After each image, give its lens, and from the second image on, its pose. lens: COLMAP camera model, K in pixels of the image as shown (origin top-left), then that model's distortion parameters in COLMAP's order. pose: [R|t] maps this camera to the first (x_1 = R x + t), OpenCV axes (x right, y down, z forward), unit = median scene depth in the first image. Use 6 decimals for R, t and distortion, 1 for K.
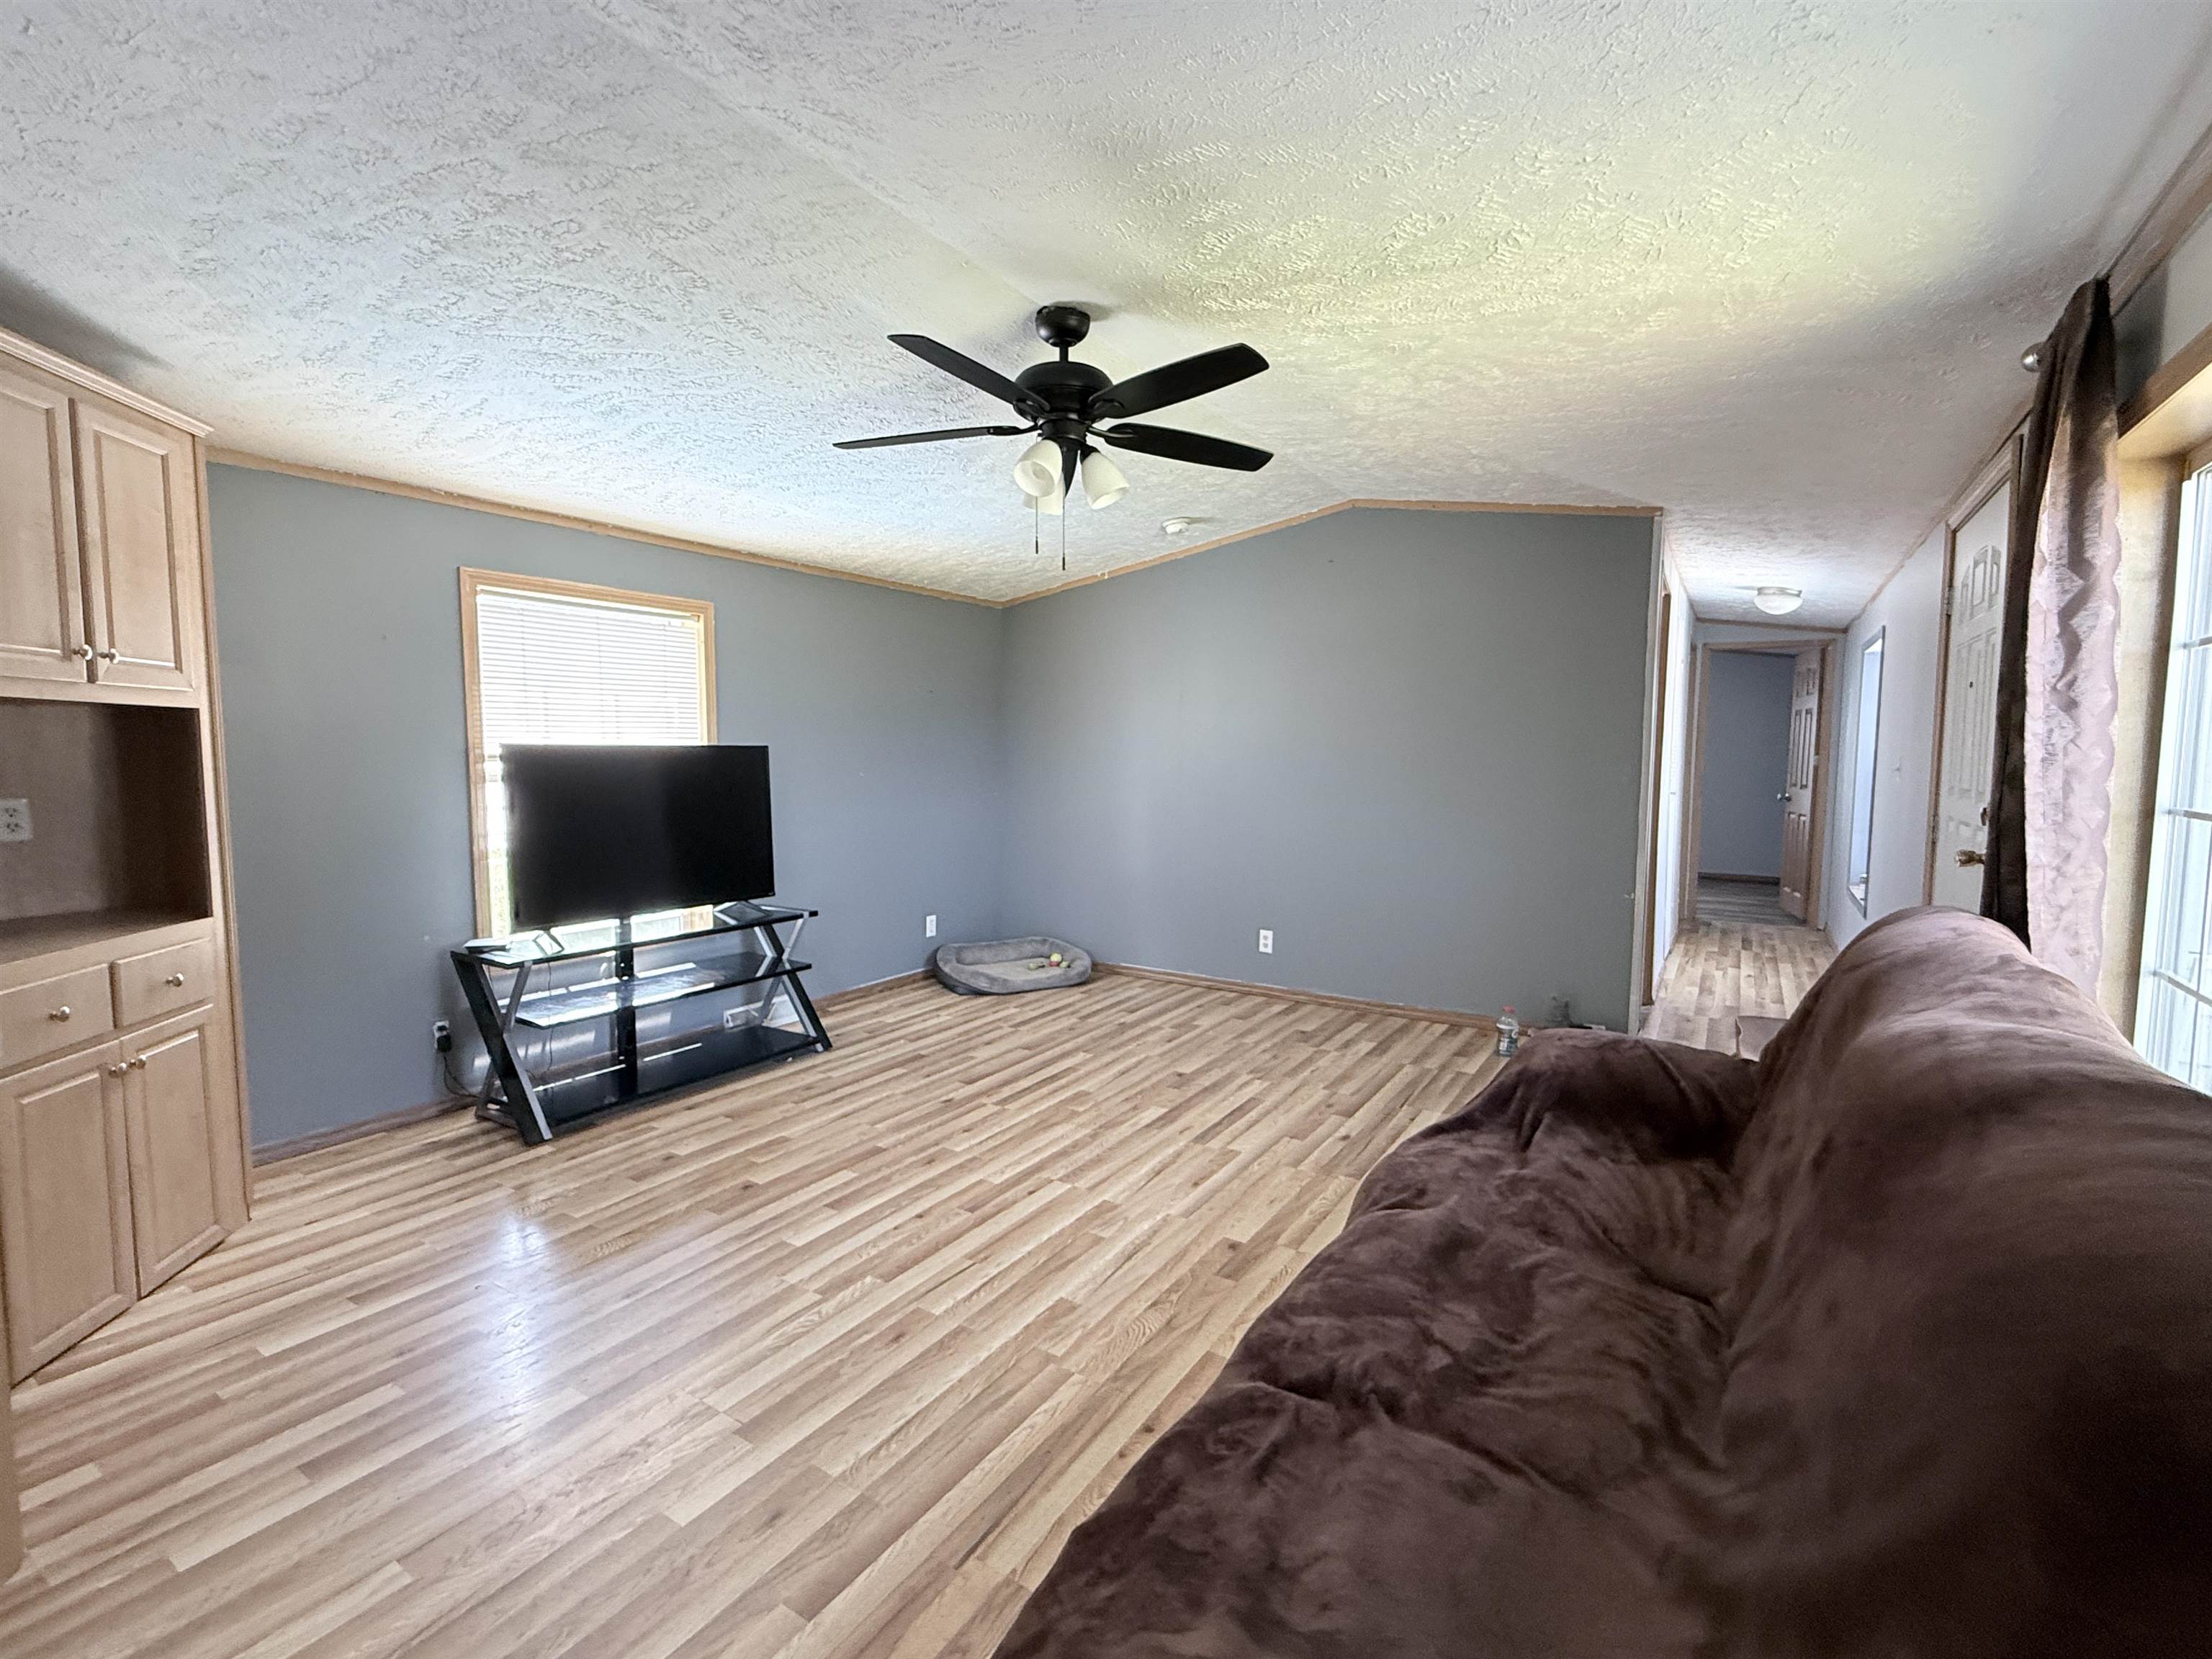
lens RADIAL K [[999.3, 0, 1097.3], [0, 999.3, 826.5], [0, 0, 1]] dist [0.001939, 0.000532]
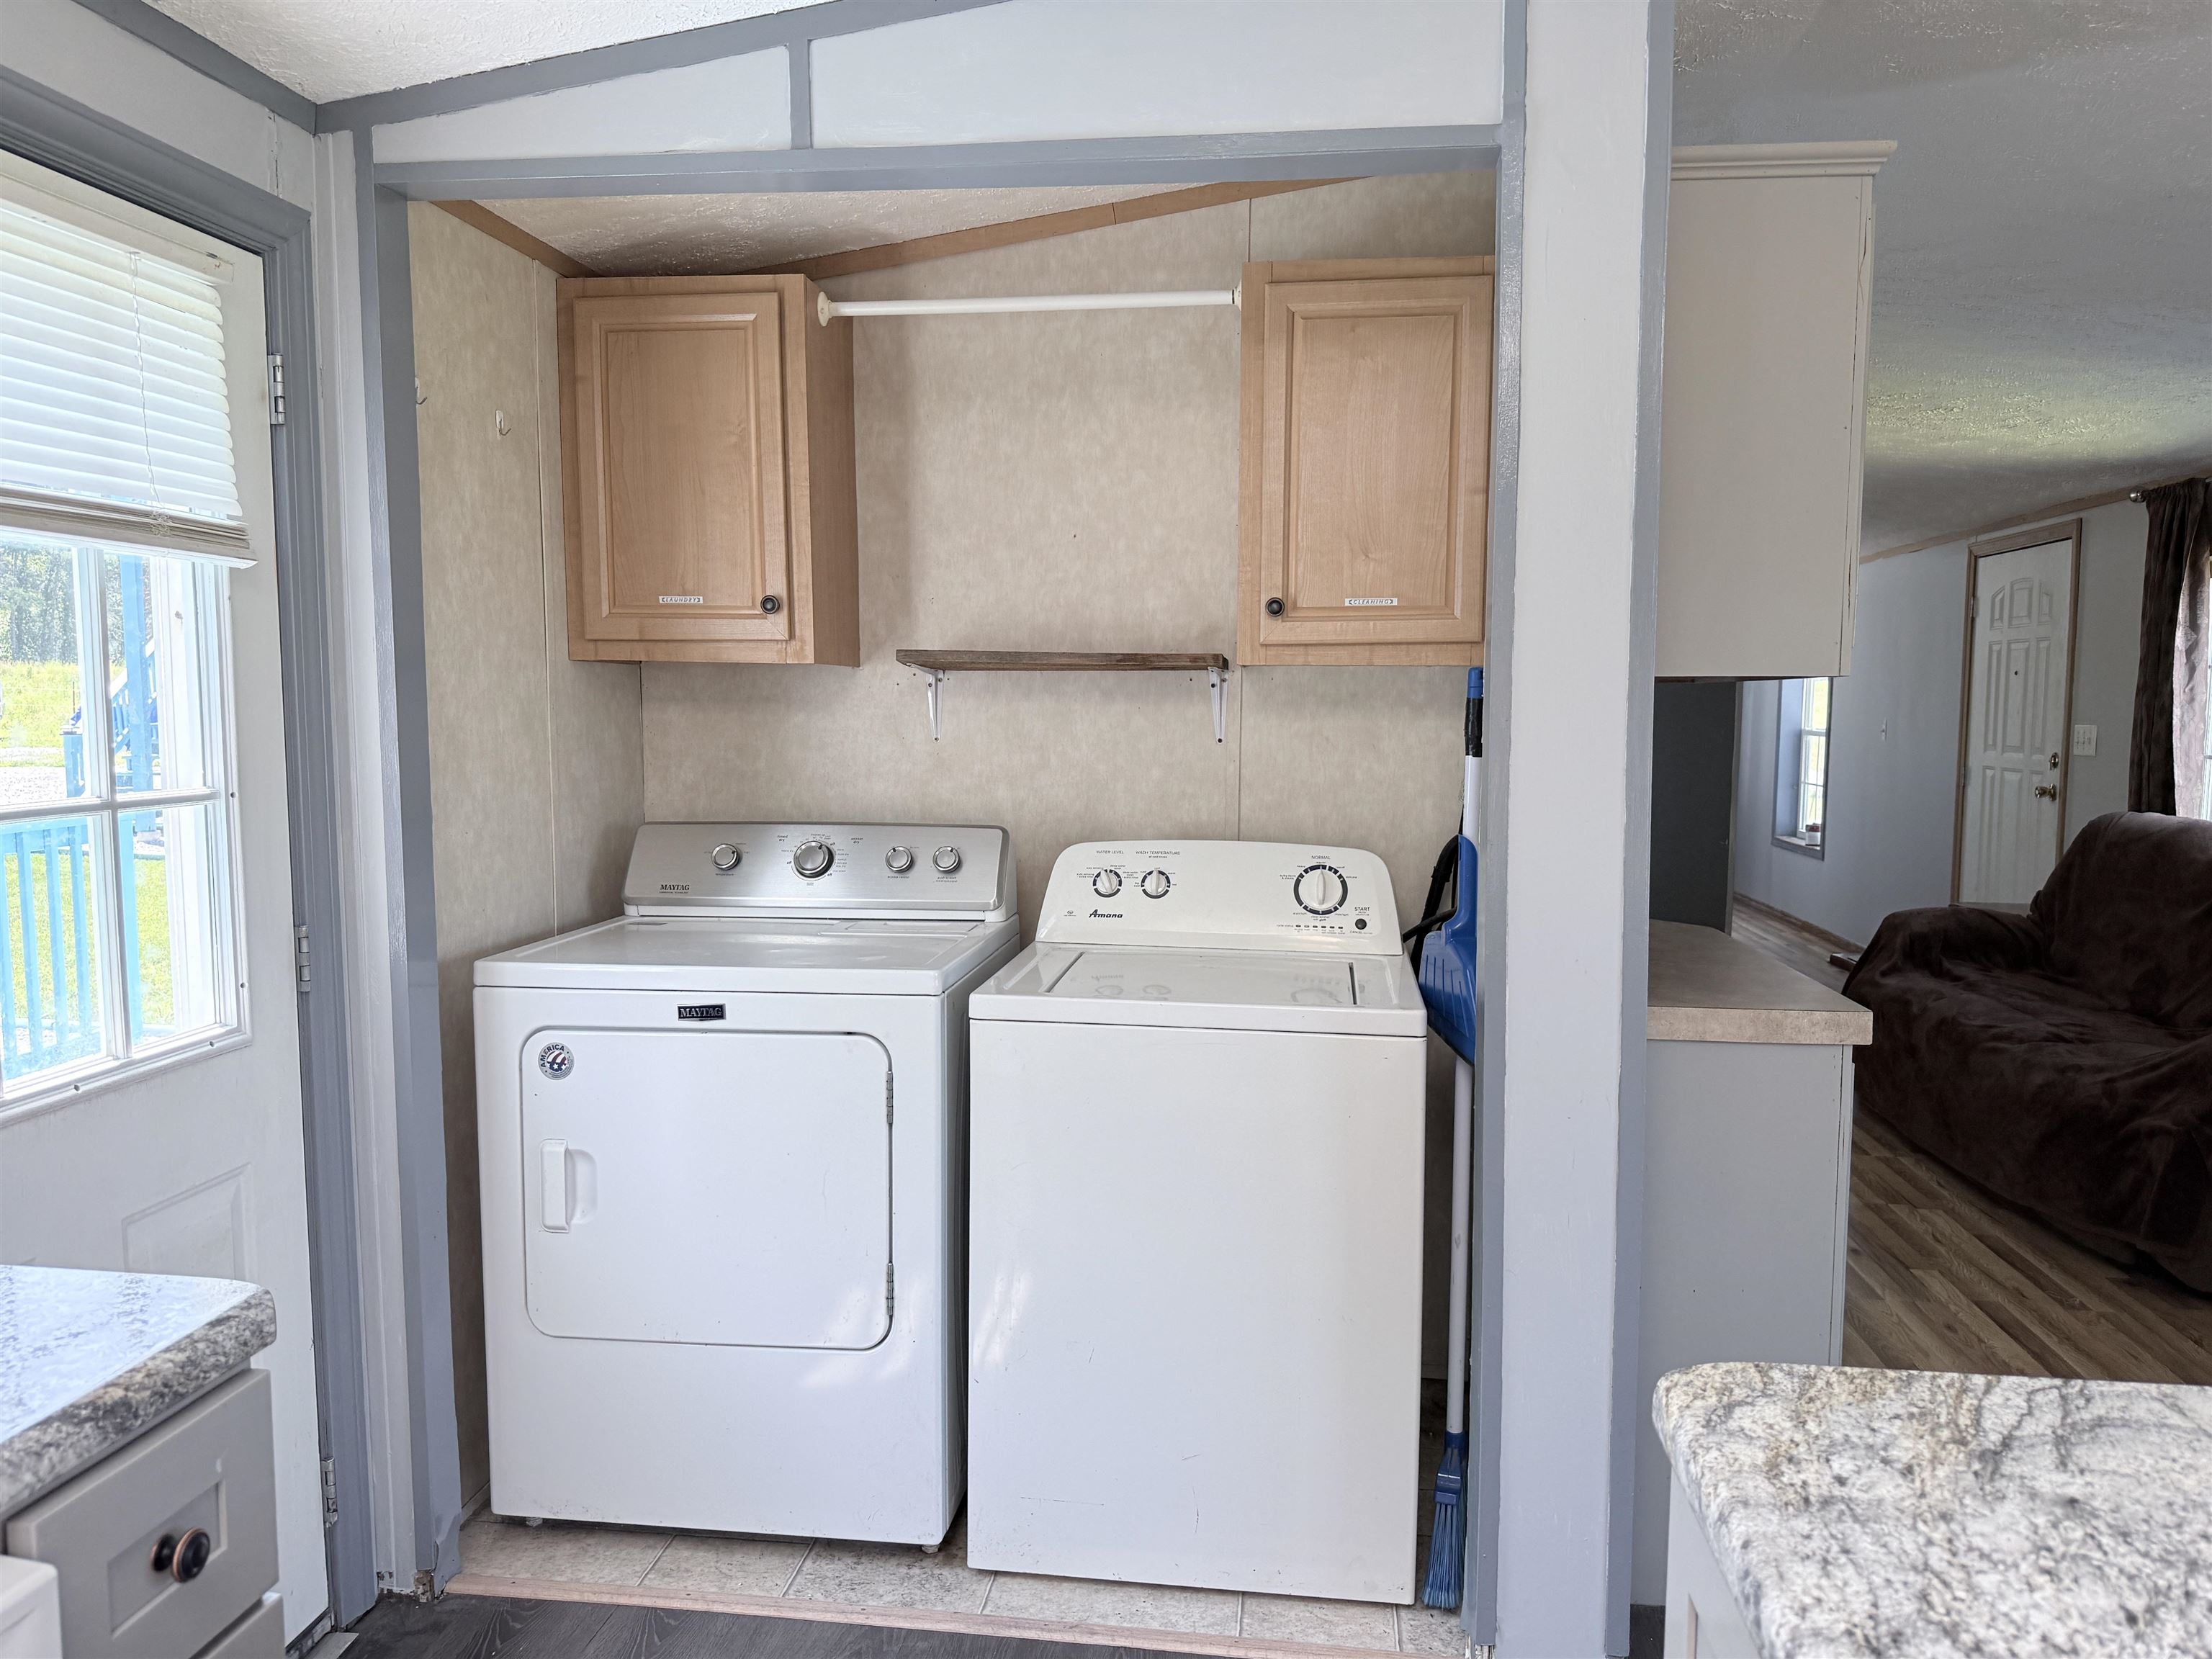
lens RADIAL K [[1570.9, 0, 1113.6], [0, 1570.9, 840.7], [0, 0, 1]] dist [0.053180, -0.067779]
pose [[0.901982, -0.034347, 0.430406, -1.121708], [0.029719, 0.999406, 0.017473, 0.015523], [-0.430750, -0.002969, 0.902466, -0.427601]]
